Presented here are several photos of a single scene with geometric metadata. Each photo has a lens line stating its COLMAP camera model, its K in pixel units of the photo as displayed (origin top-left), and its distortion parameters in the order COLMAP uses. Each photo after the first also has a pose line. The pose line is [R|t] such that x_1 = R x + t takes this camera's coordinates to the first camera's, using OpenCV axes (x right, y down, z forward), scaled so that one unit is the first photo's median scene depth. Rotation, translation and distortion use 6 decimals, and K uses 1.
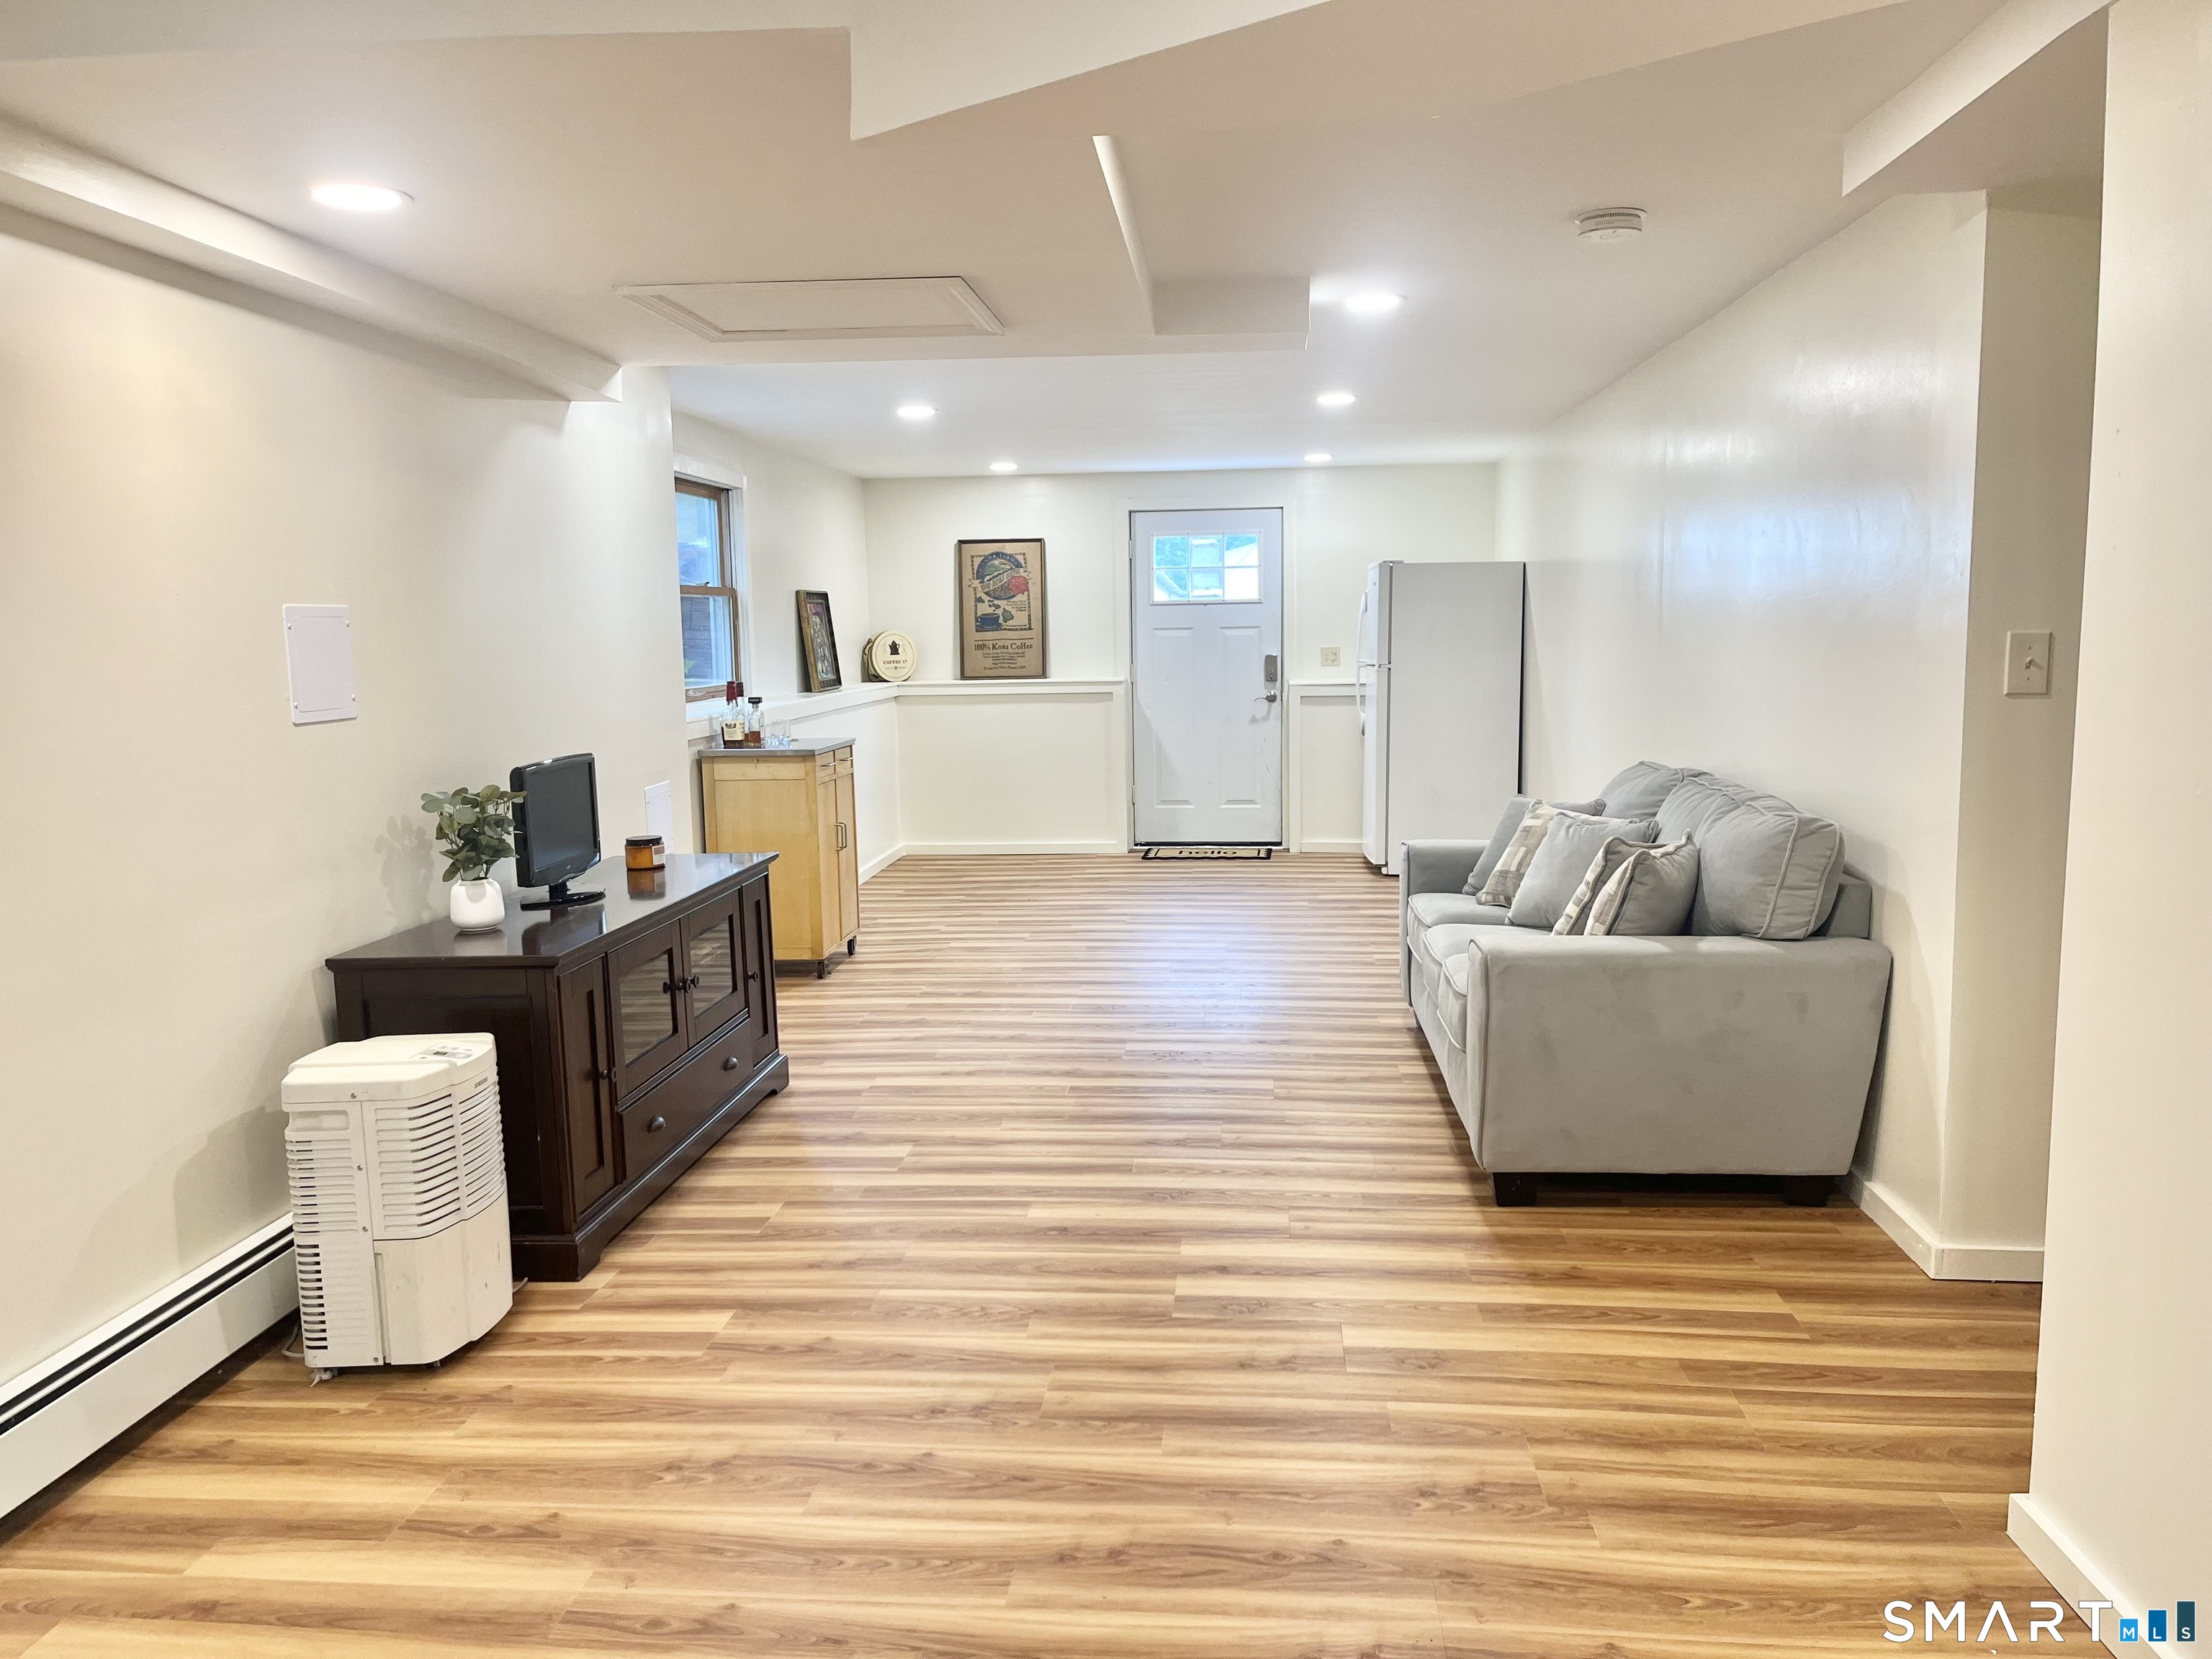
lens RADIAL K [[1638.1, 0, 1106.0], [0, 1638.1, 829.5], [0, 0, 1]] dist [0.083155, -0.001228]
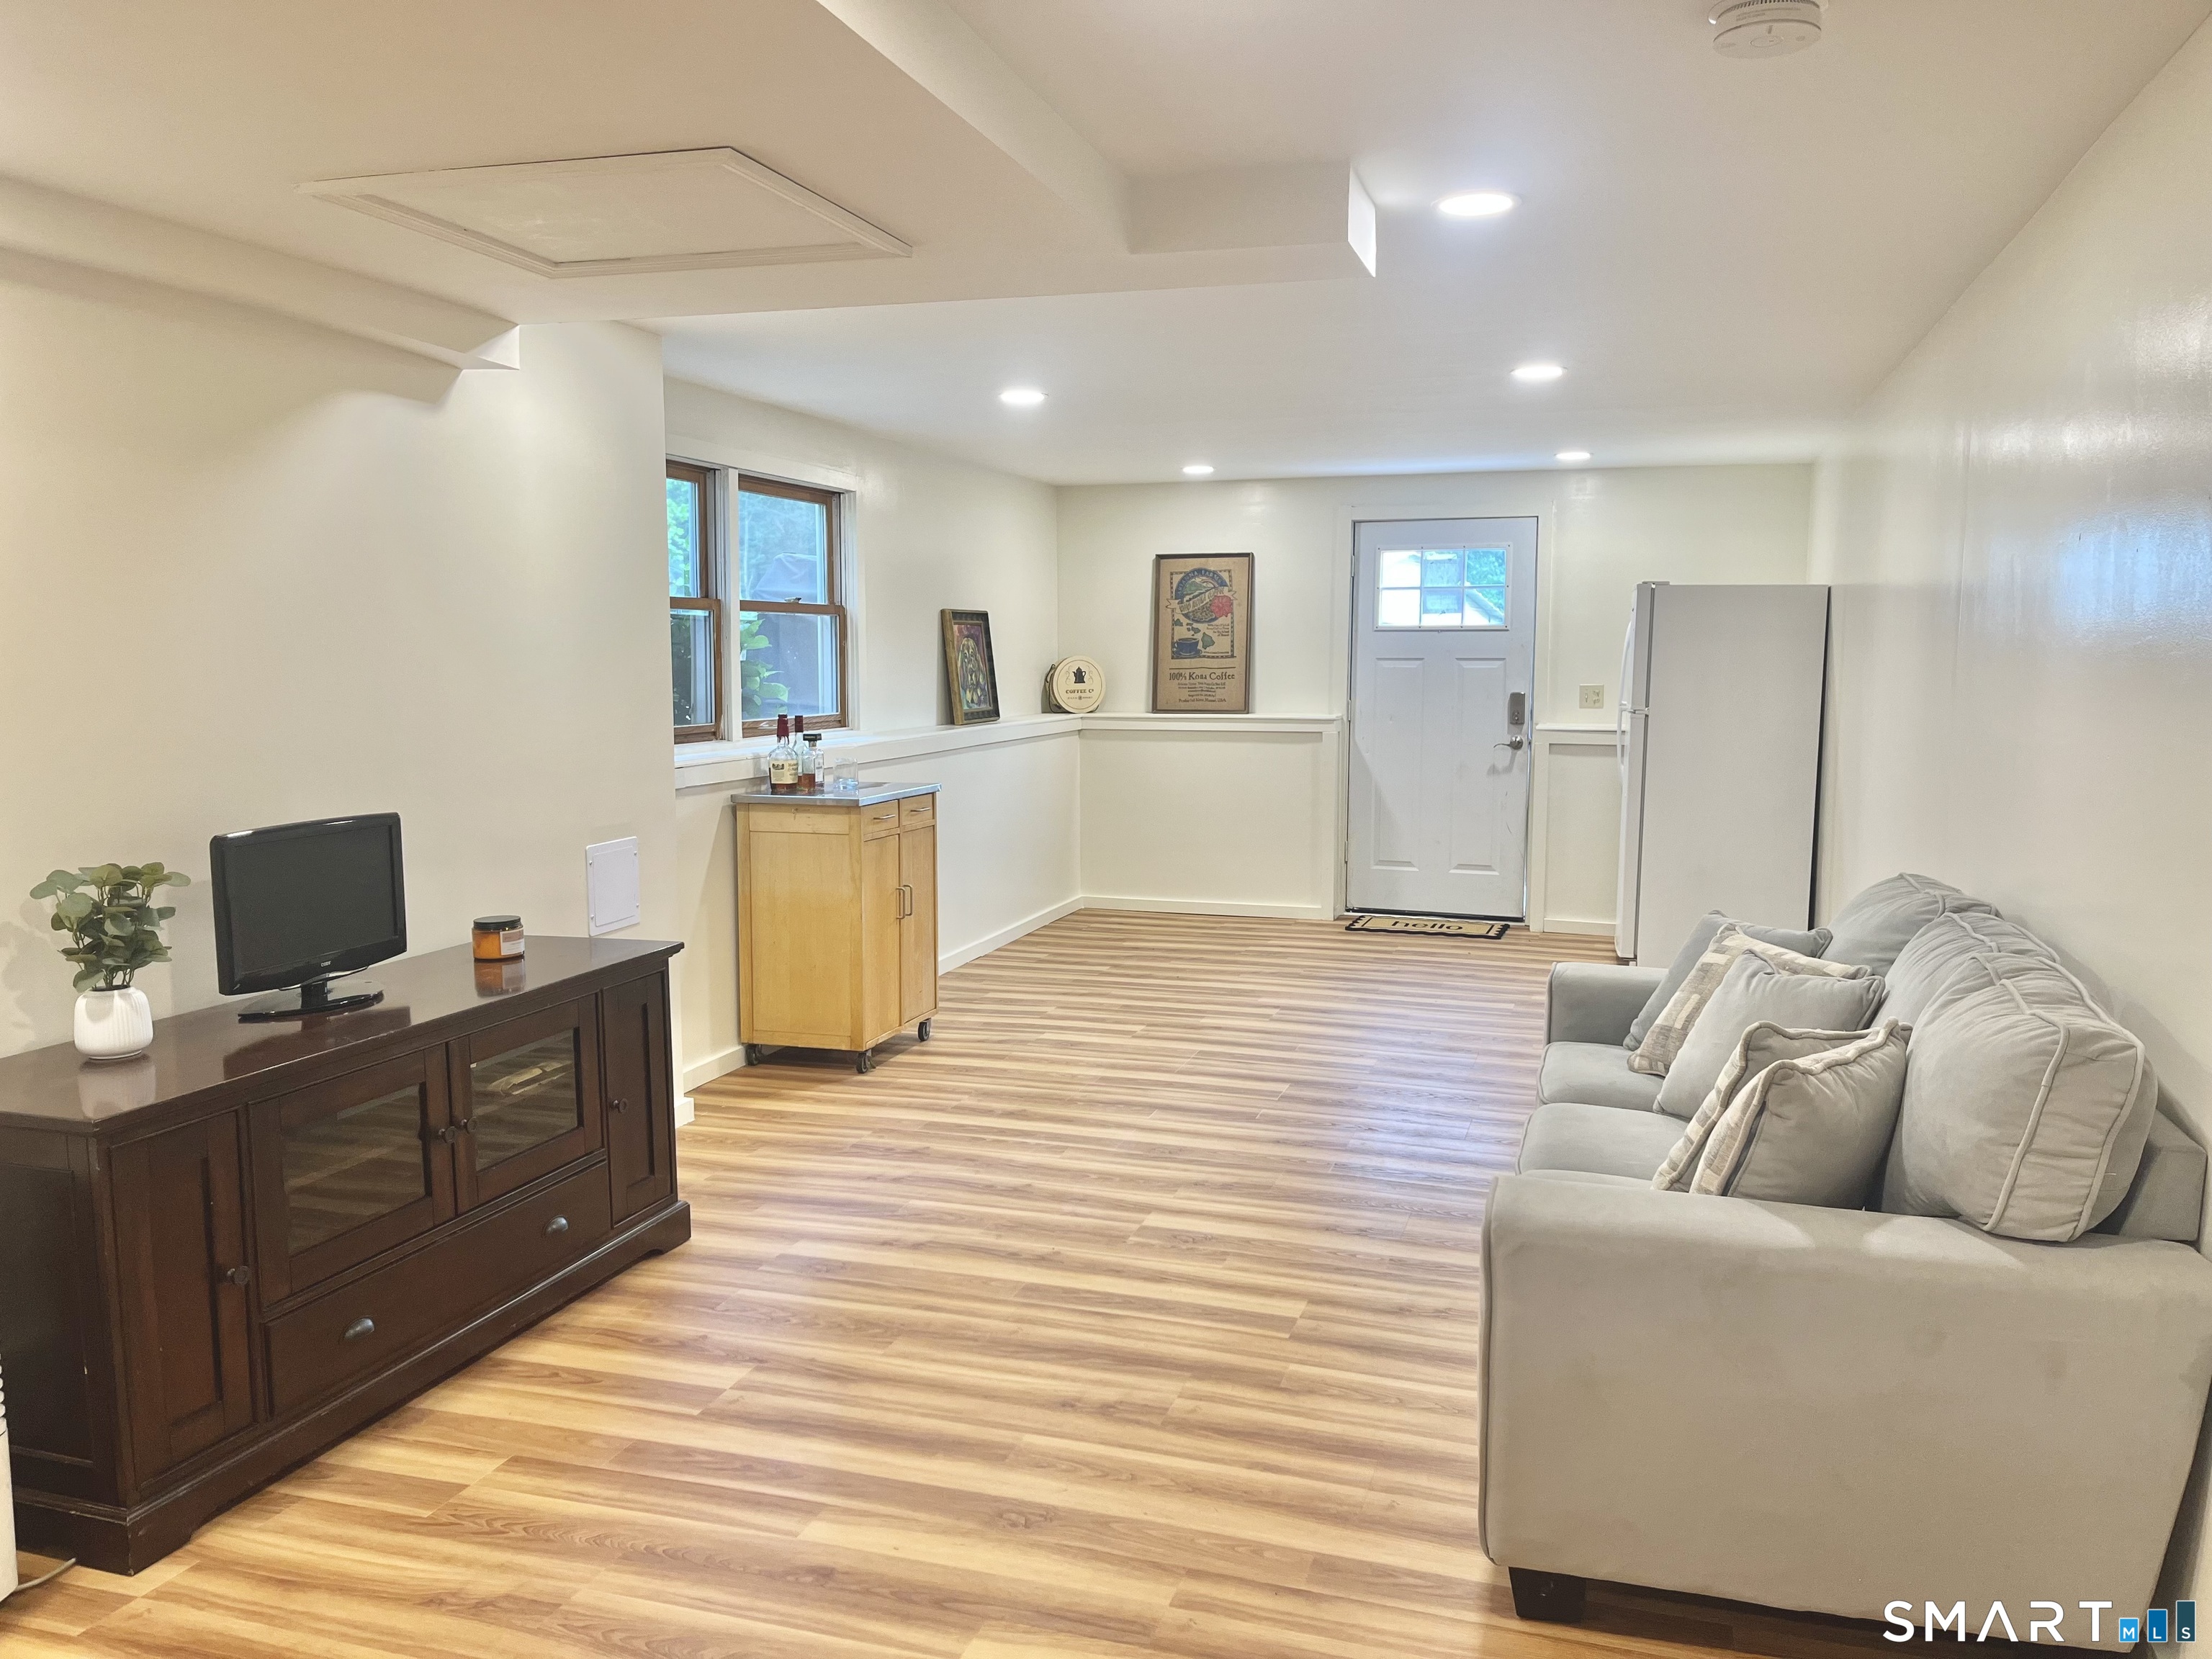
lens RADIAL K [[1643.0, 0, 1106.0], [0, 1643.0, 829.5], [0, 0, 1]] dist [0.038465, -0.007322]
pose [[0.975604, 0.042706, -0.215346, 0.120614], [-0.045483, 0.998933, -0.007953, -0.031524], [0.214776, 0.017554, 0.976505, 0.207248]]
